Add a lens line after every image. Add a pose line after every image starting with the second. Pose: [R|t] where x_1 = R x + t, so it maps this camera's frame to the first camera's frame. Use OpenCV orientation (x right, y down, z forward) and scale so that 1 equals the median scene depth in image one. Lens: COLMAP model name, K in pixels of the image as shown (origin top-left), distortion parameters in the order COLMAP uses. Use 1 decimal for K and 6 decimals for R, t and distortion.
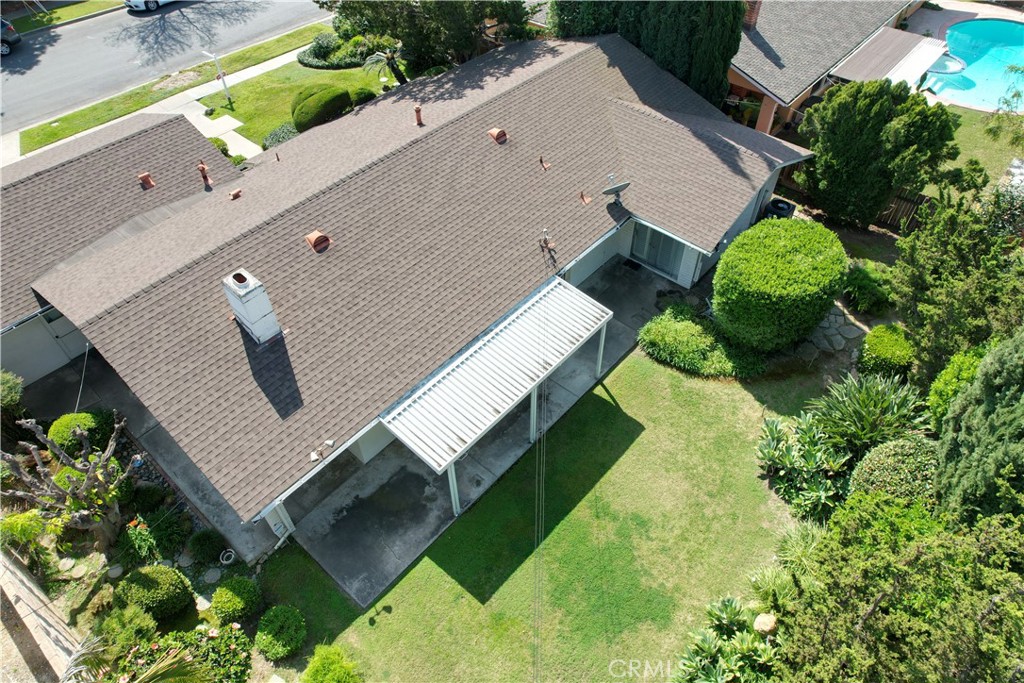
lens RADIAL K [[653.8, 0, 512.0], [0, 653.8, 341.5], [0, 0, 1]] dist [-0.077897, 0.069544]
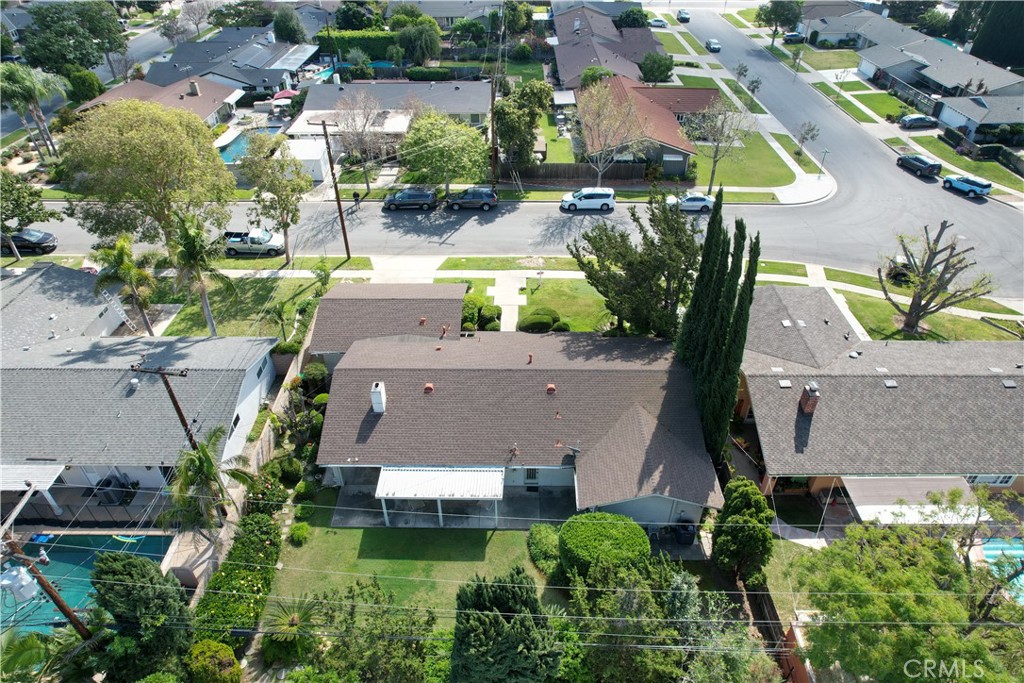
lens RADIAL K [[653.8, 0, 512.0], [0, 653.8, 341.5], [0, 0, 1]] dist [-0.077897, 0.069544]
pose [[0.653027, 0.462267, -0.599887, 1.179160], [-0.558729, 0.828792, 0.030436, -0.531178], [0.511251, 0.315299, 0.799506, -0.691983]]
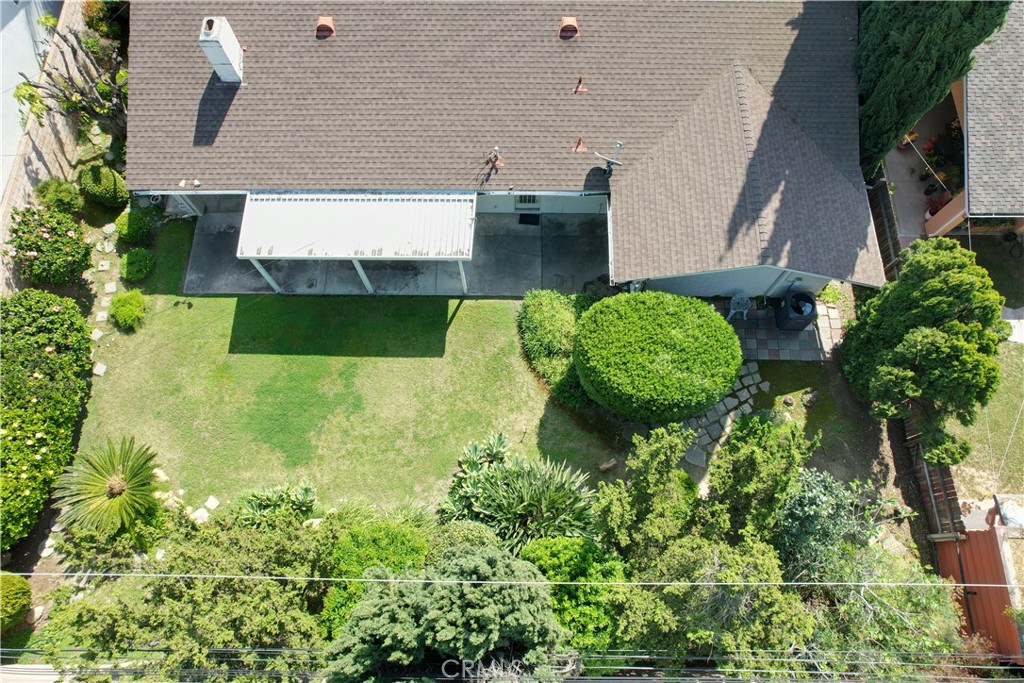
lens RADIAL K [[653.8, 0, 512.0], [0, 653.8, 341.5], [0, 0, 1]] dist [-0.077897, 0.069544]
pose [[0.651322, 0.715830, -0.251729, 0.585744], [-0.557240, 0.676395, 0.481635, -0.516244], [0.515037, -0.173426, 0.839440, 0.165885]]
